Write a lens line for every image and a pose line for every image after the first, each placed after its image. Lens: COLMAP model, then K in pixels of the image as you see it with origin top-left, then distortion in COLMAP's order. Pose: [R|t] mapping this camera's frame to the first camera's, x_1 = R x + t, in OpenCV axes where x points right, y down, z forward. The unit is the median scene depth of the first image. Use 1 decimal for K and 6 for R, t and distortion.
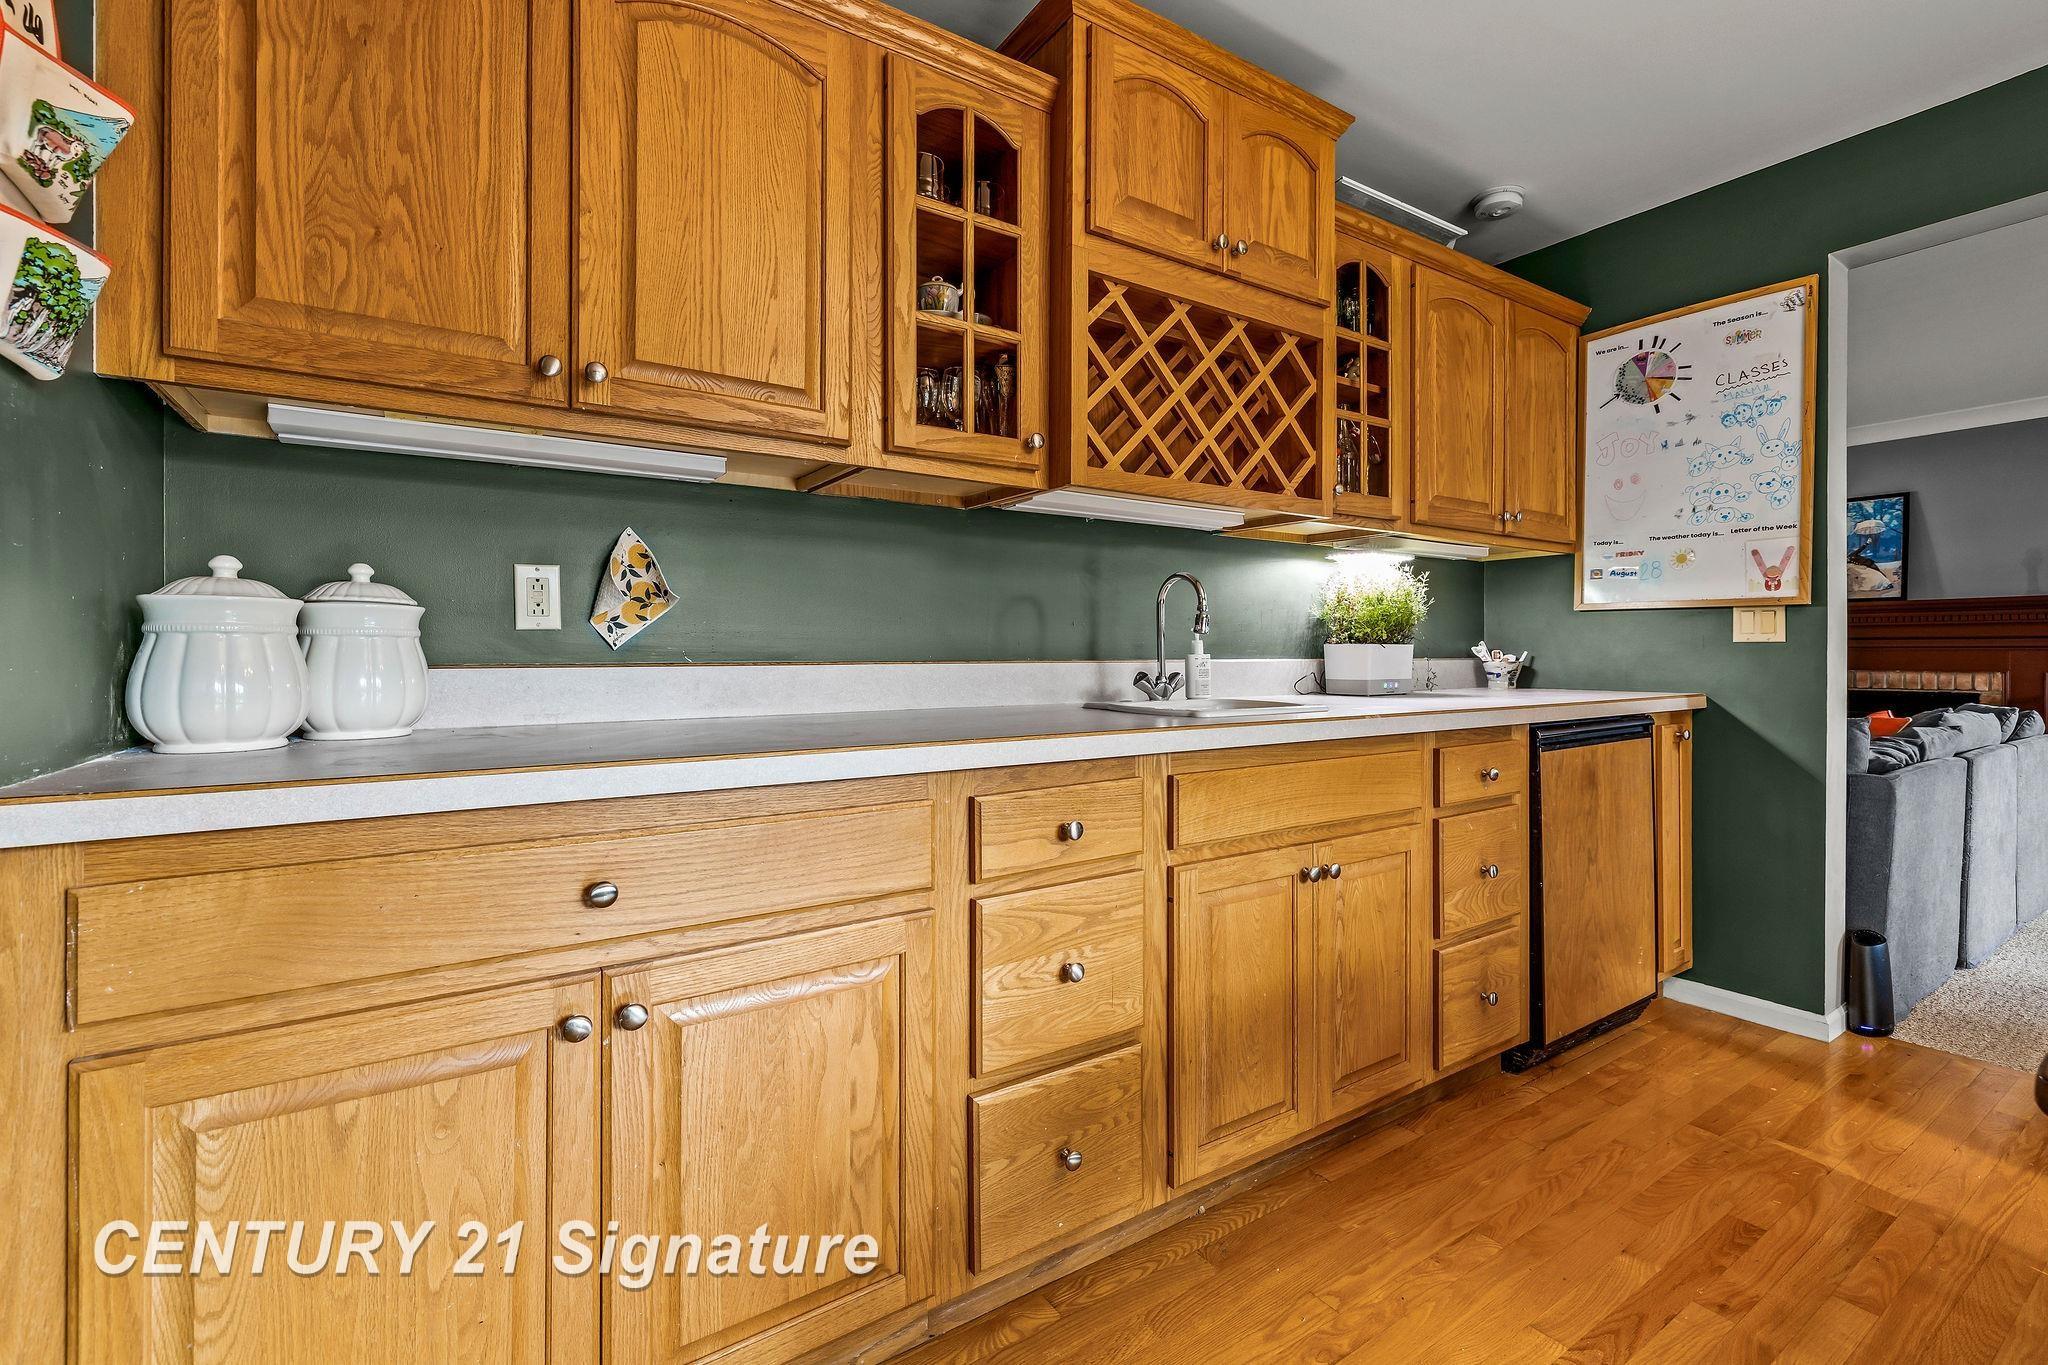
lens RADIAL K [[881.9, 0, 961.0], [0, 881.9, 668.4], [0, 0, 1]] dist [-0.000286, 0.000131]
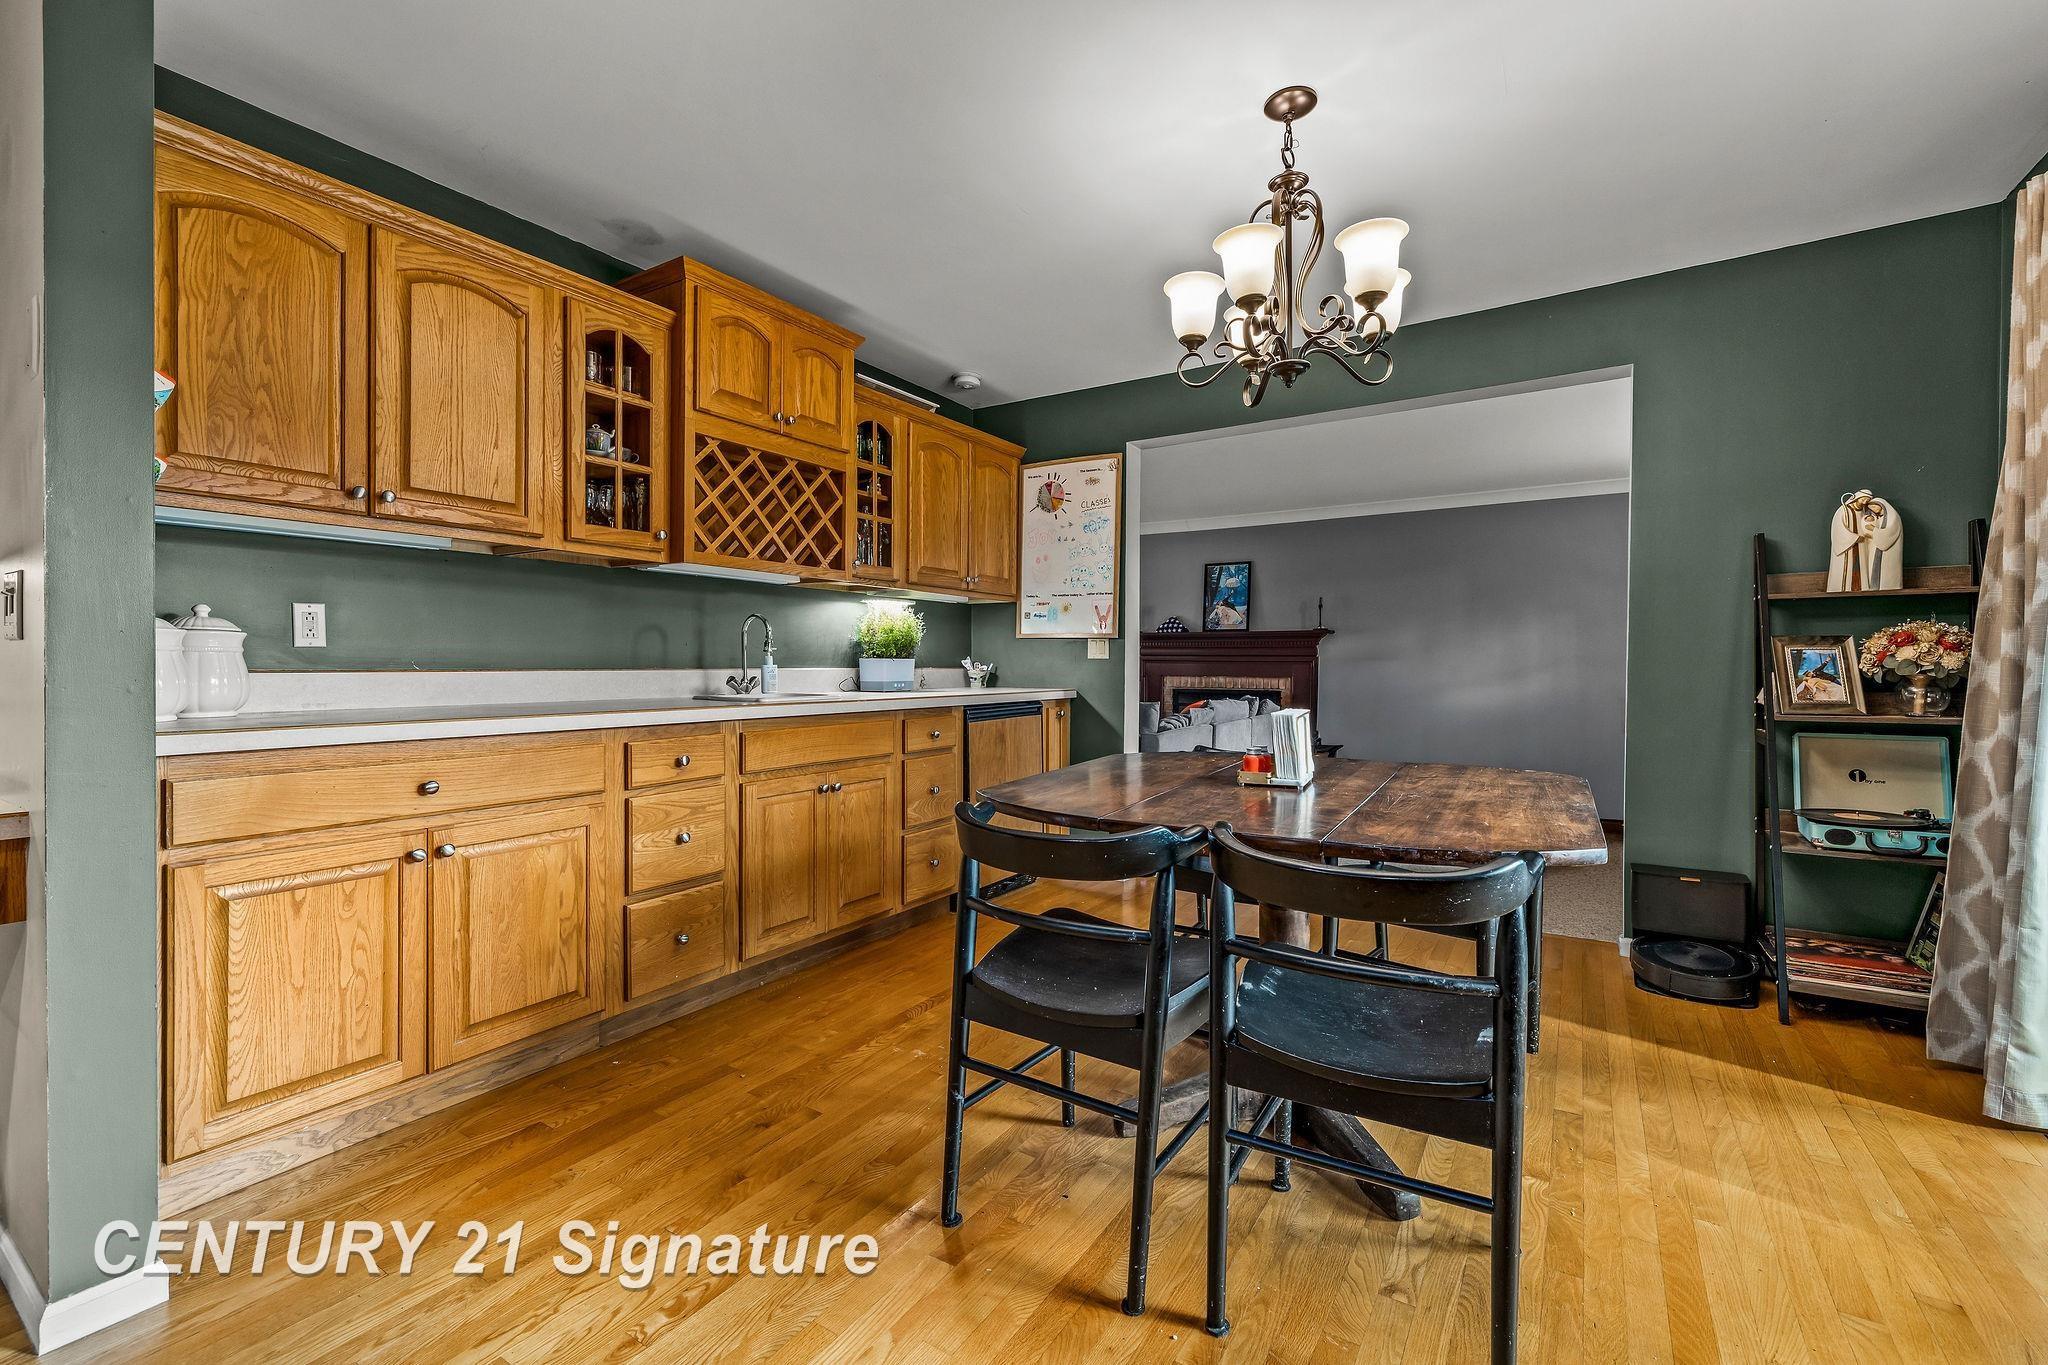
lens RADIAL K [[881.9, 0, 961.0], [0, 881.9, 668.4], [0, 0, 1]] dist [-0.000286, 0.000131]
pose [[0.912804, 0.001922, 0.408393, -0.077584], [0.002449, 0.999945, -0.010180, 0.008954], [-0.408390, 0.010292, 0.912749, -0.731930]]
